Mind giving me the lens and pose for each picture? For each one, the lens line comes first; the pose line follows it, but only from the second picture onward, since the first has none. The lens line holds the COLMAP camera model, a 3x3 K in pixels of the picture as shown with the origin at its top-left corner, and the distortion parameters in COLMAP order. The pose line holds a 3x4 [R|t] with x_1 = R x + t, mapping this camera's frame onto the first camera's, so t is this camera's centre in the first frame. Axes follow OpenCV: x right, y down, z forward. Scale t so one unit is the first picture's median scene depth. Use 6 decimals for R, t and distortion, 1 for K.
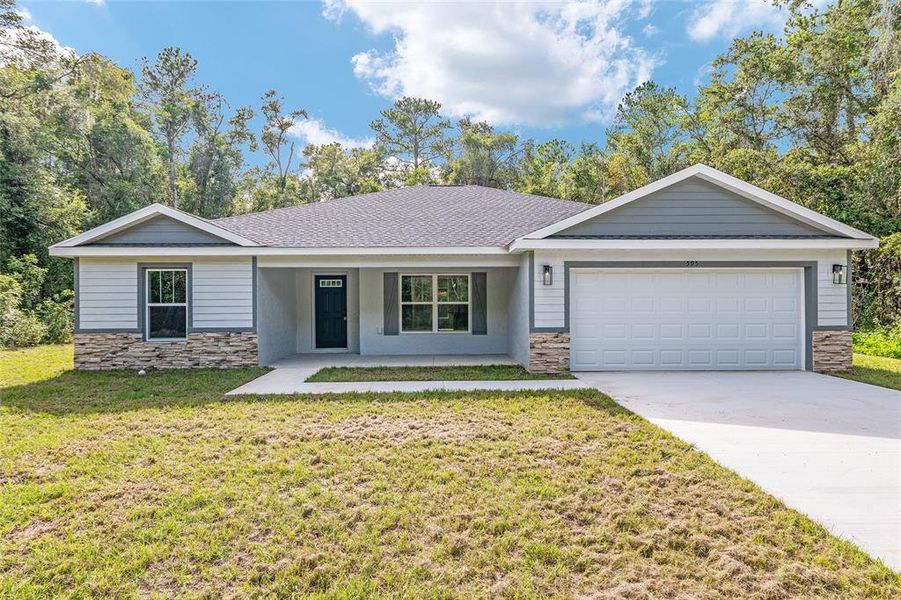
lens RADIAL K [[495.3, 0, 452.2], [0, 495.3, 299.7], [0, 0, 1]] dist [0.000809, -0.000126]
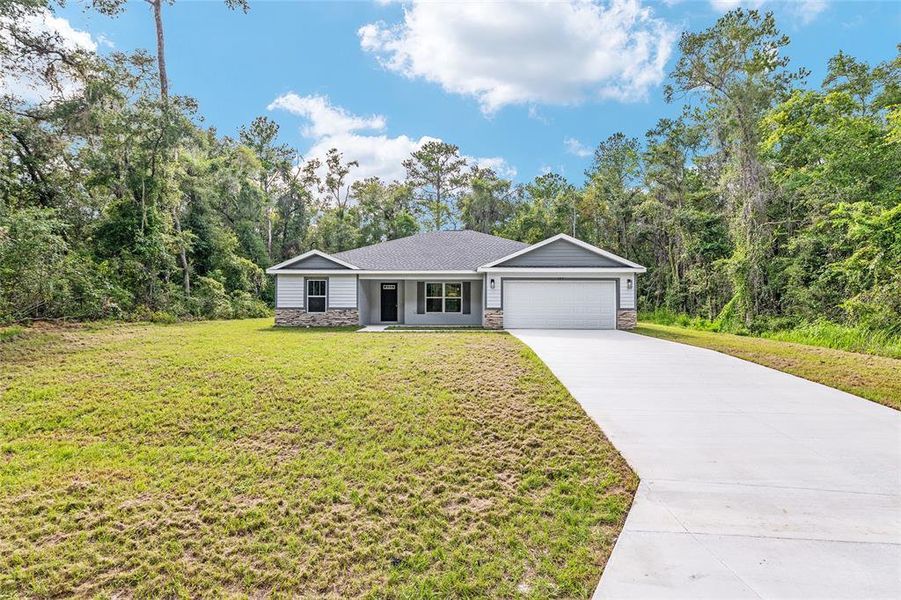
lens RADIAL K [[452.9, 0, 450.5], [0, 452.9, 300.0], [0, 0, 1]] dist [-0.000935, -0.000064]
pose [[0.998846, 0.007642, -0.047416, 0.091925], [-0.008087, 0.999925, -0.009193, 0.038844], [0.047342, 0.009565, 0.998833, -0.920758]]
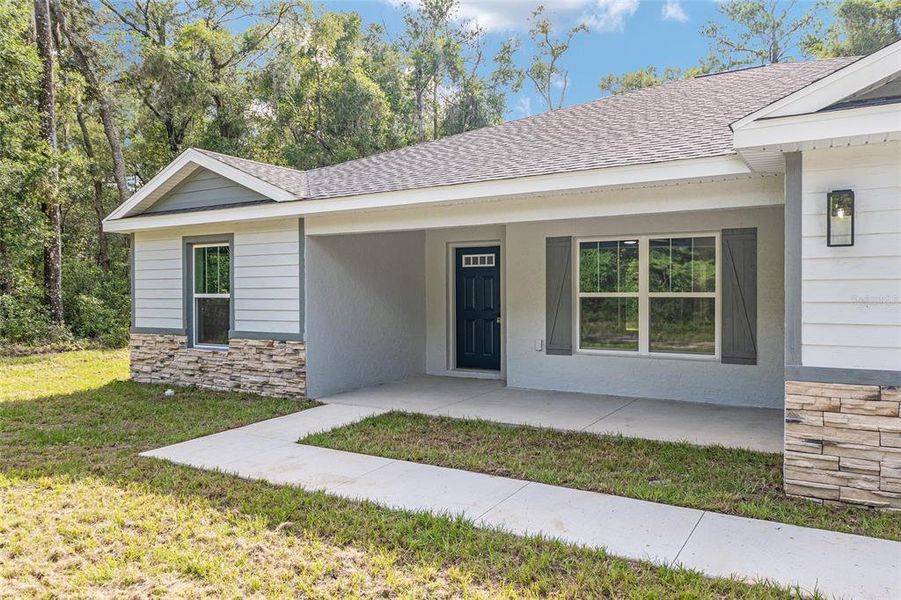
lens RADIAL K [[641.1, 0, 450.5], [0, 641.1, 300.0], [0, 0, 1]] dist [-0.002638, -0.001071]
pose [[0.839008, 0.009637, -0.544034, 0.186811], [0.000936, 0.999816, 0.019156, -0.000877], [0.544118, -0.016581, 0.838845, 0.434415]]
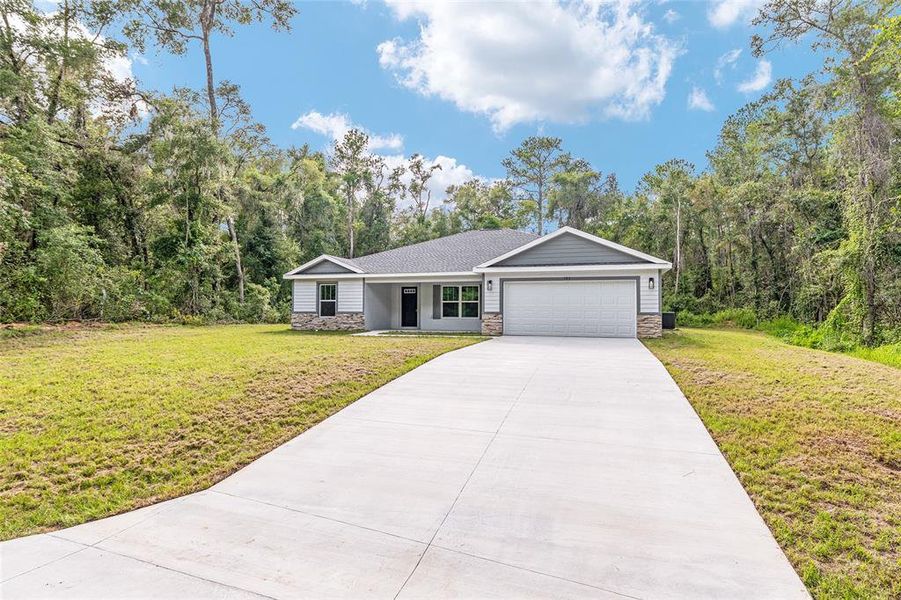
lens RADIAL K [[477.7, 0, 449.4], [0, 477.7, 303.0], [0, 0, 1]] dist [-0.000330, 0.000292]
pose [[0.943680, 0.002869, -0.330848, 0.612773], [-0.009235, 0.999801, -0.017671, 0.051590], [0.330731, 0.019731, 0.943519, -0.788707]]
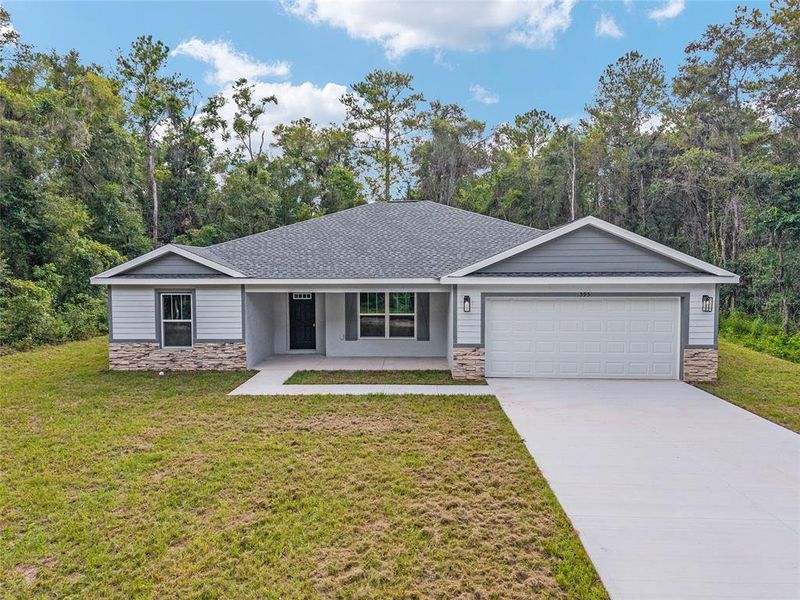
lens RADIAL K [[532.9, 0, 393.9], [0, 532.9, 301.3], [0, 0, 1]] dist [0.040469, -0.043017]
pose [[0.997527, 0.005336, -0.070088, 0.090115], [-0.001263, 0.998314, 0.058032, -0.123668], [0.070280, -0.057800, 0.995851, -0.357031]]
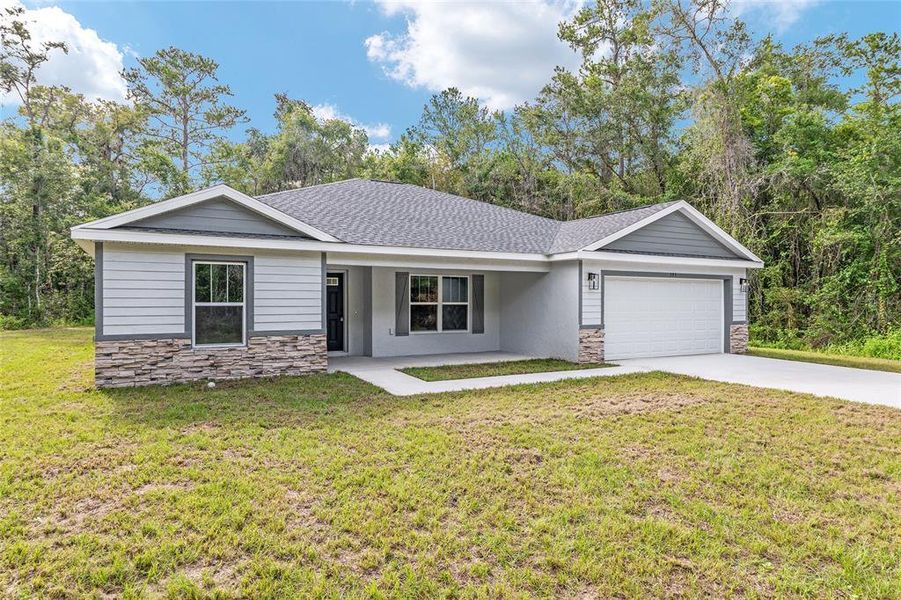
lens RADIAL K [[547.2, 0, 450.5], [0, 547.2, 300.0], [0, 0, 1]] dist [0.000406, -0.000798]
pose [[0.883725, 0.008036, 0.467938, -0.665431], [-0.008797, 0.999961, -0.000559, -0.000139], [-0.467924, -0.003623, 0.883761, -0.008980]]
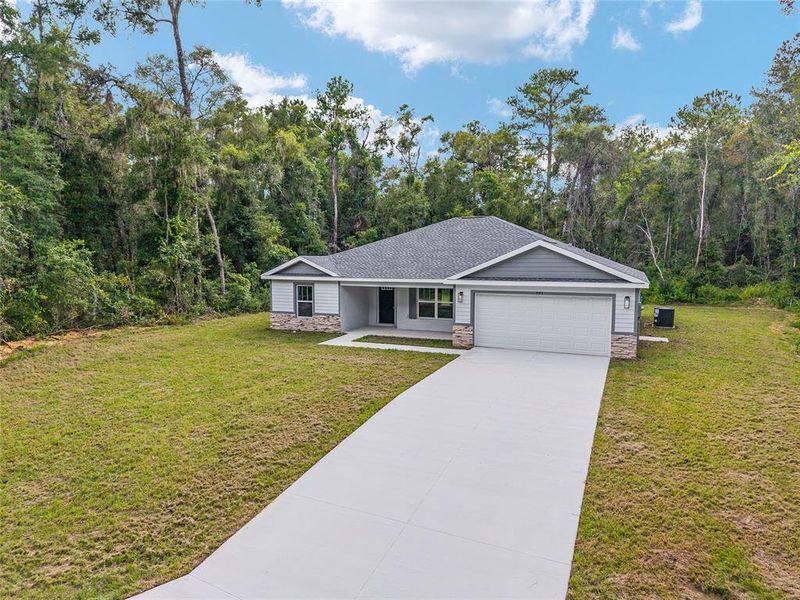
lens RADIAL K [[532.9, 0, 393.9], [0, 532.9, 301.3], [0, 0, 1]] dist [0.040469, -0.043017]
pose [[0.901162, 0.042322, -0.431412, 0.788830], [-0.004216, 0.996031, 0.088904, -0.200590], [0.433462, -0.078298, 0.897764, -0.932896]]
